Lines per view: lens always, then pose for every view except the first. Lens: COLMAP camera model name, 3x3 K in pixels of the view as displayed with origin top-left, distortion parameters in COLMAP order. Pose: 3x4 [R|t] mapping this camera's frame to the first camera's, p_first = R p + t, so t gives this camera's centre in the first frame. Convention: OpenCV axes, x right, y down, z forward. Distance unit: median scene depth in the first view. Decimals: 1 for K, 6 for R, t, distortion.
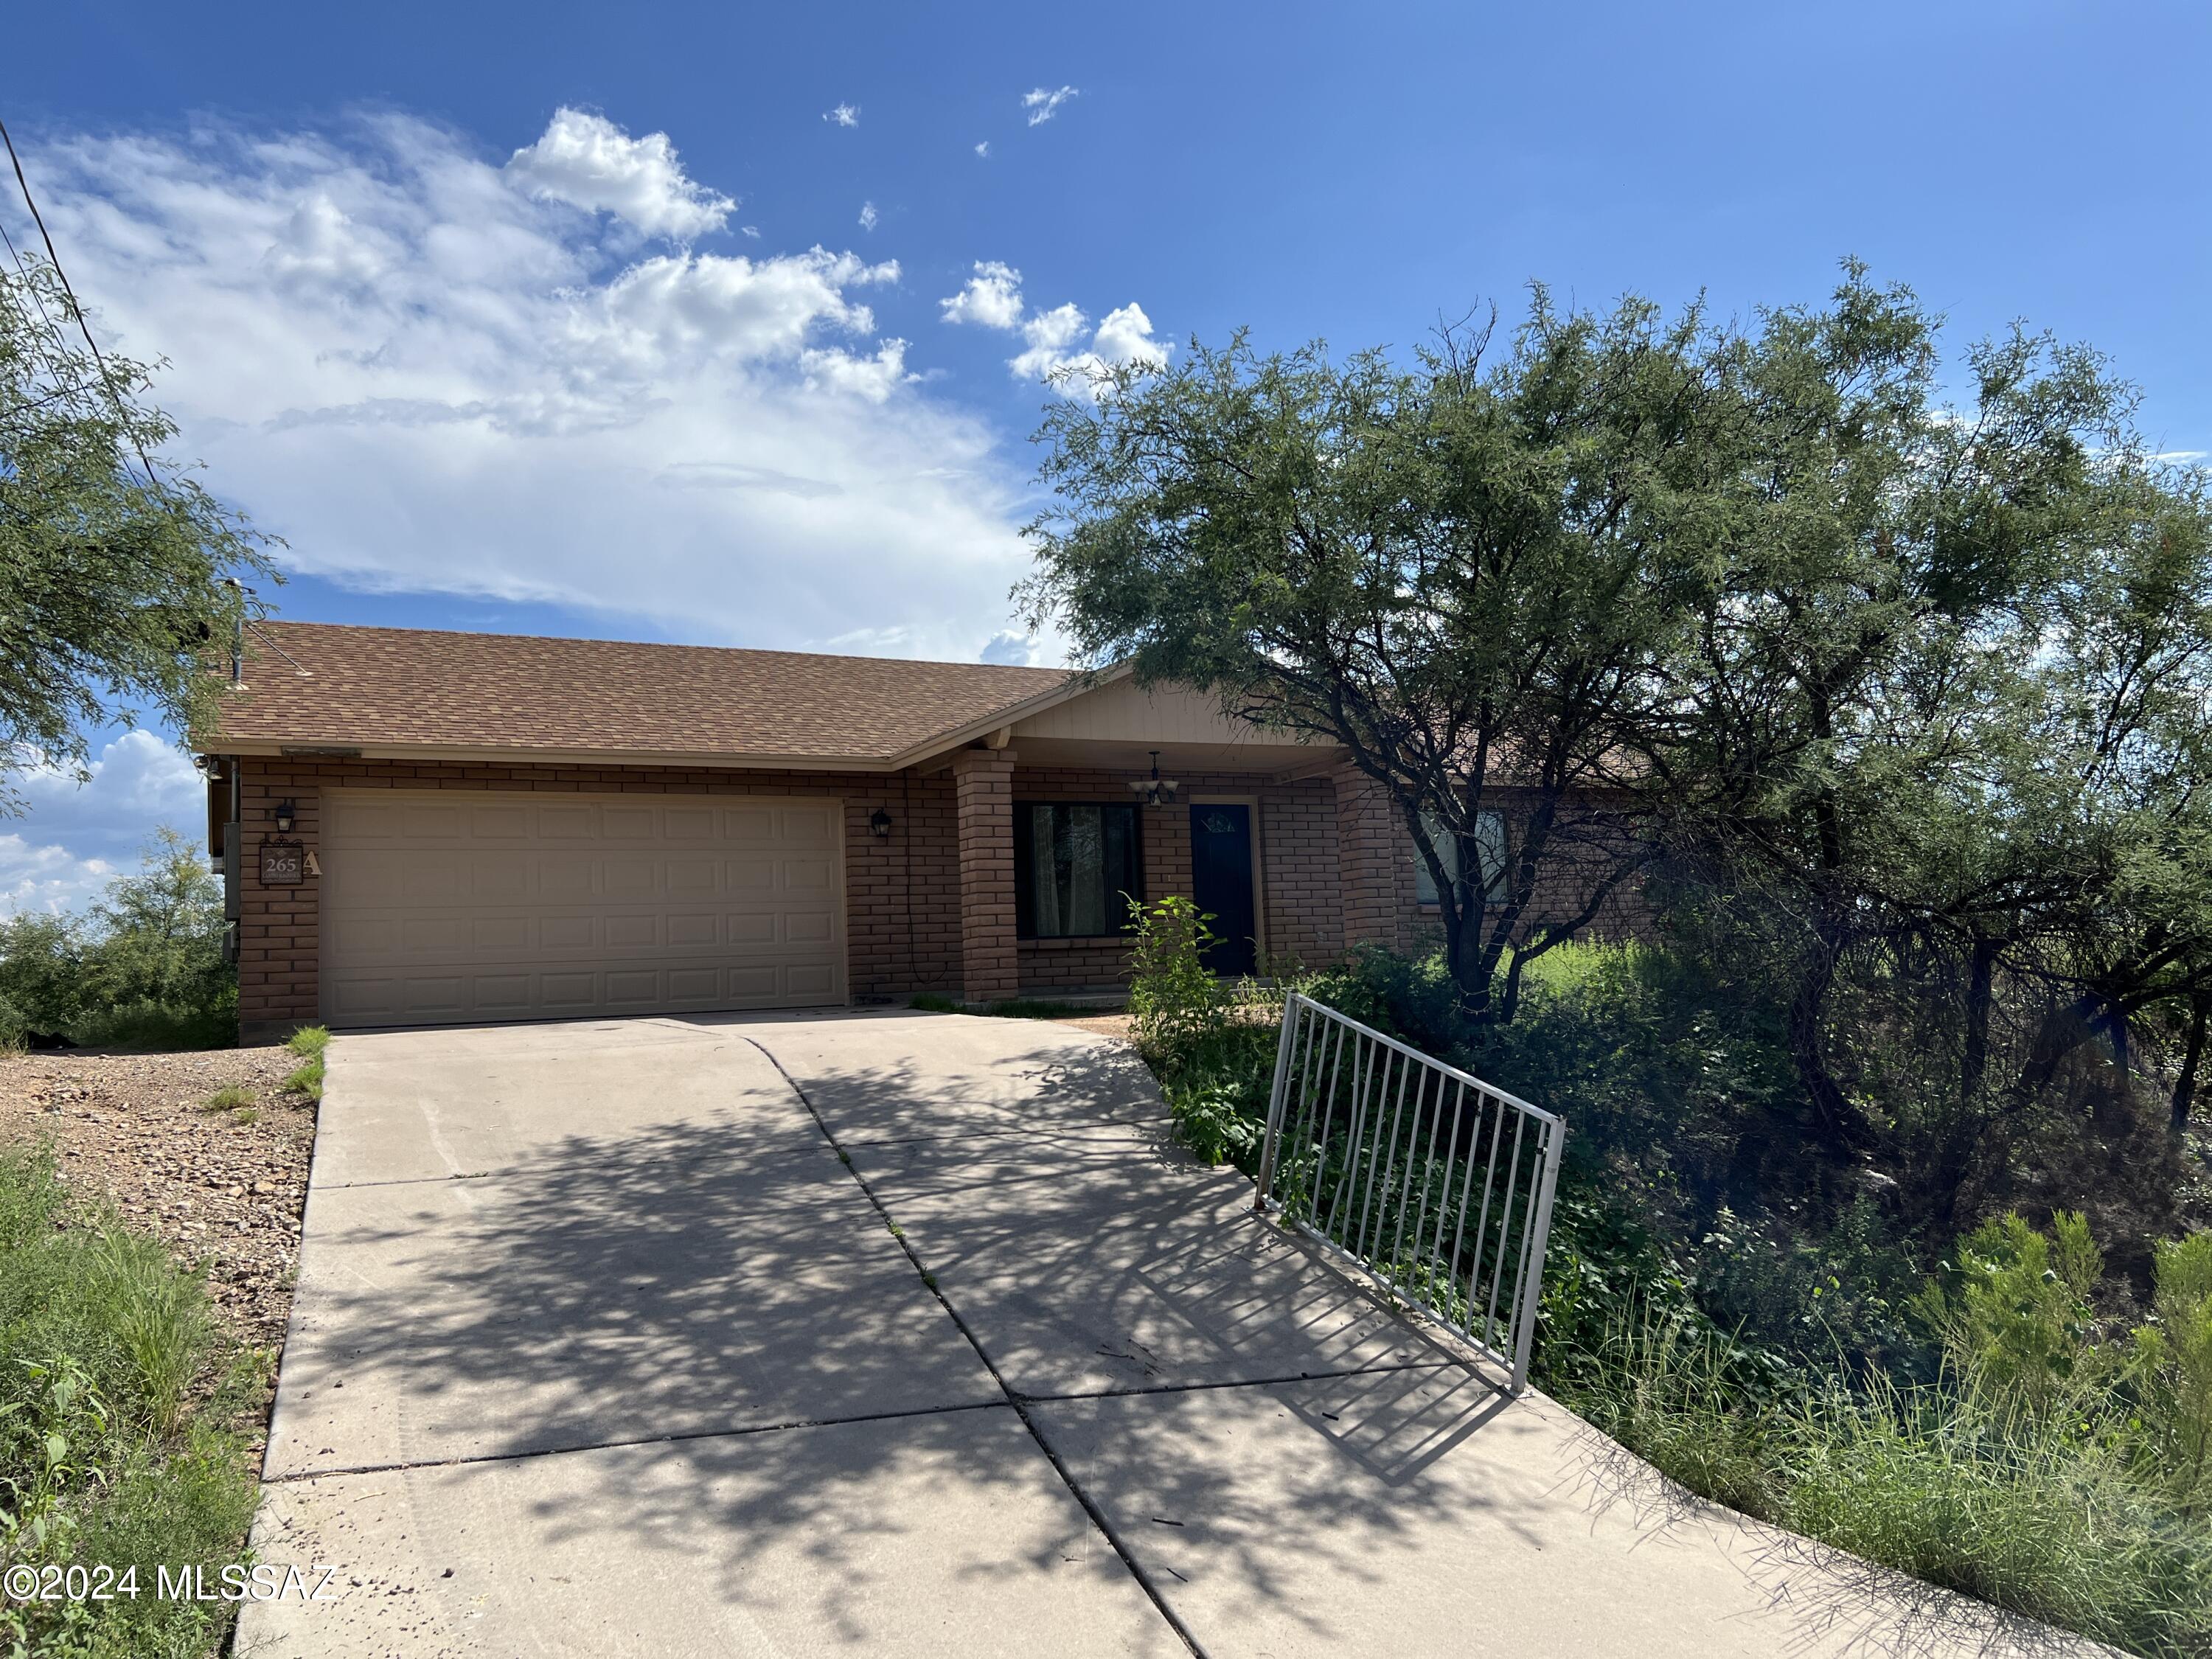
lens RADIAL K [[1616.6, 0, 1106.0], [0, 1616.6, 829.5], [0, 0, 1]] dist [0.005326, 0.000686]
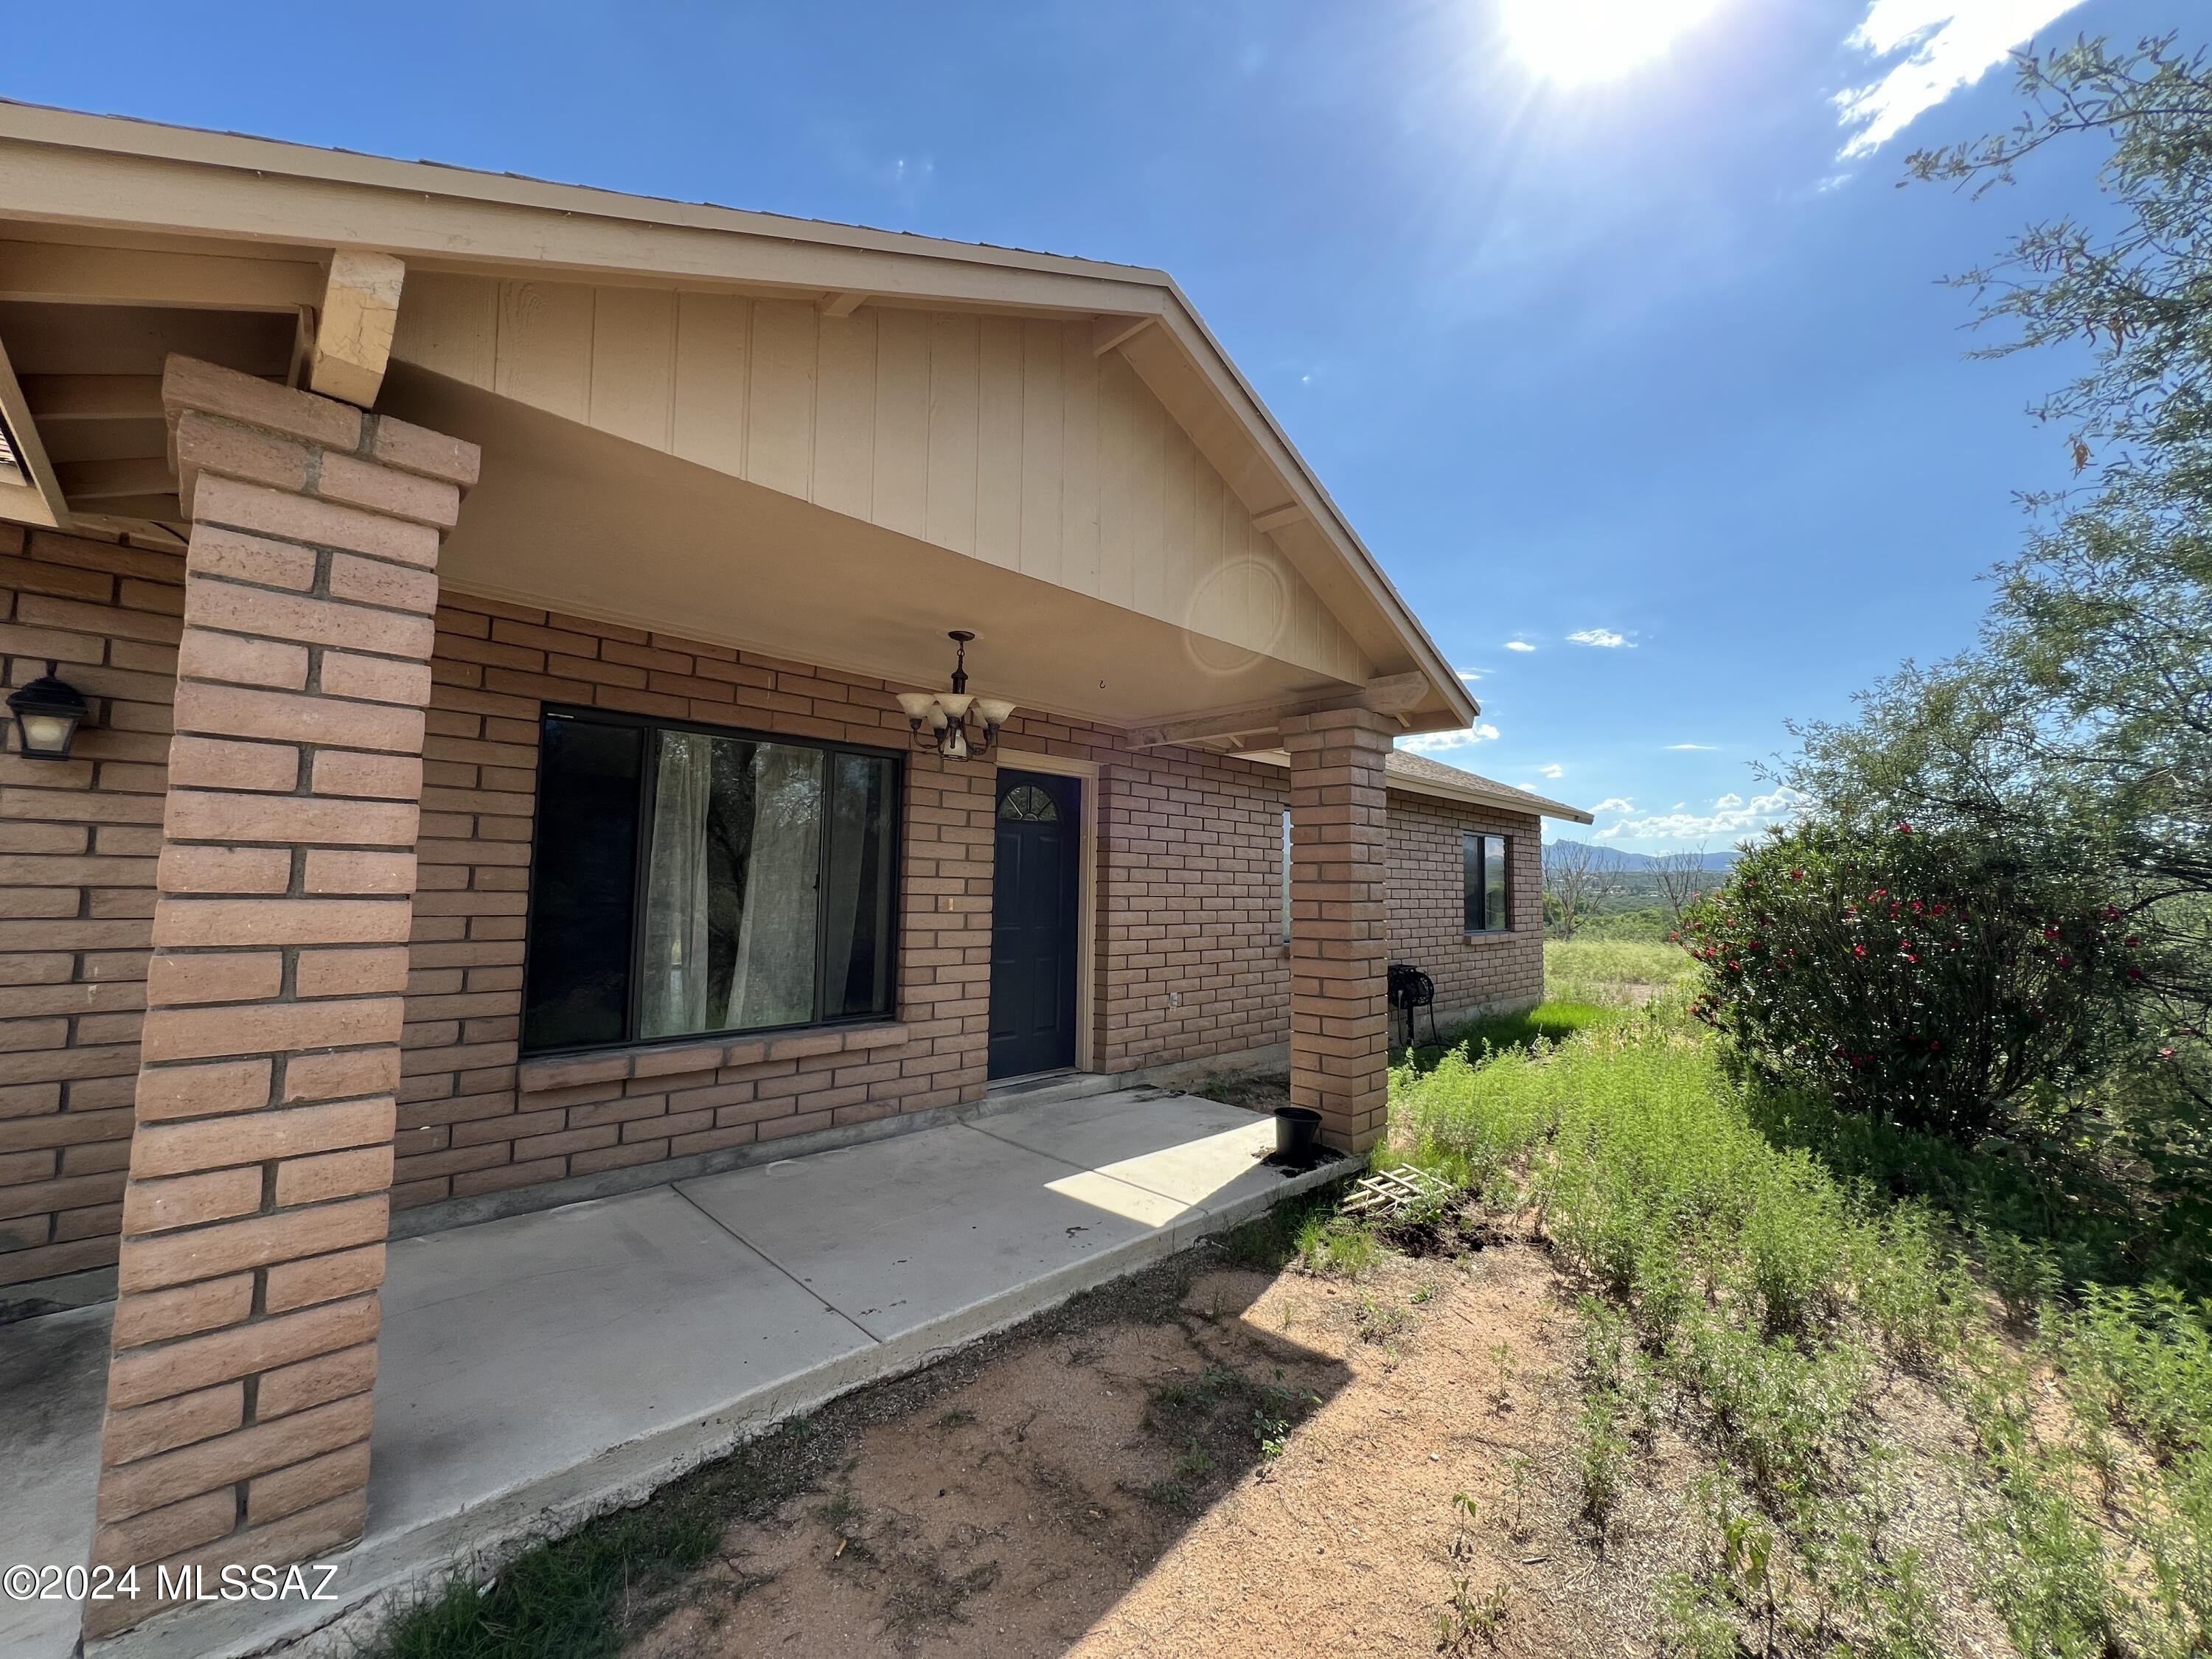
lens RADIAL K [[888.7, 0, 1106.0], [0, 888.7, 829.5], [0, 0, 1]] dist [0.000353, -0.000045]
pose [[0.949566, 0.076417, 0.304112, -0.002000], [-0.083787, 0.996420, 0.011240, -0.001060], [-0.302165, -0.036154, 0.952570, 0.750184]]
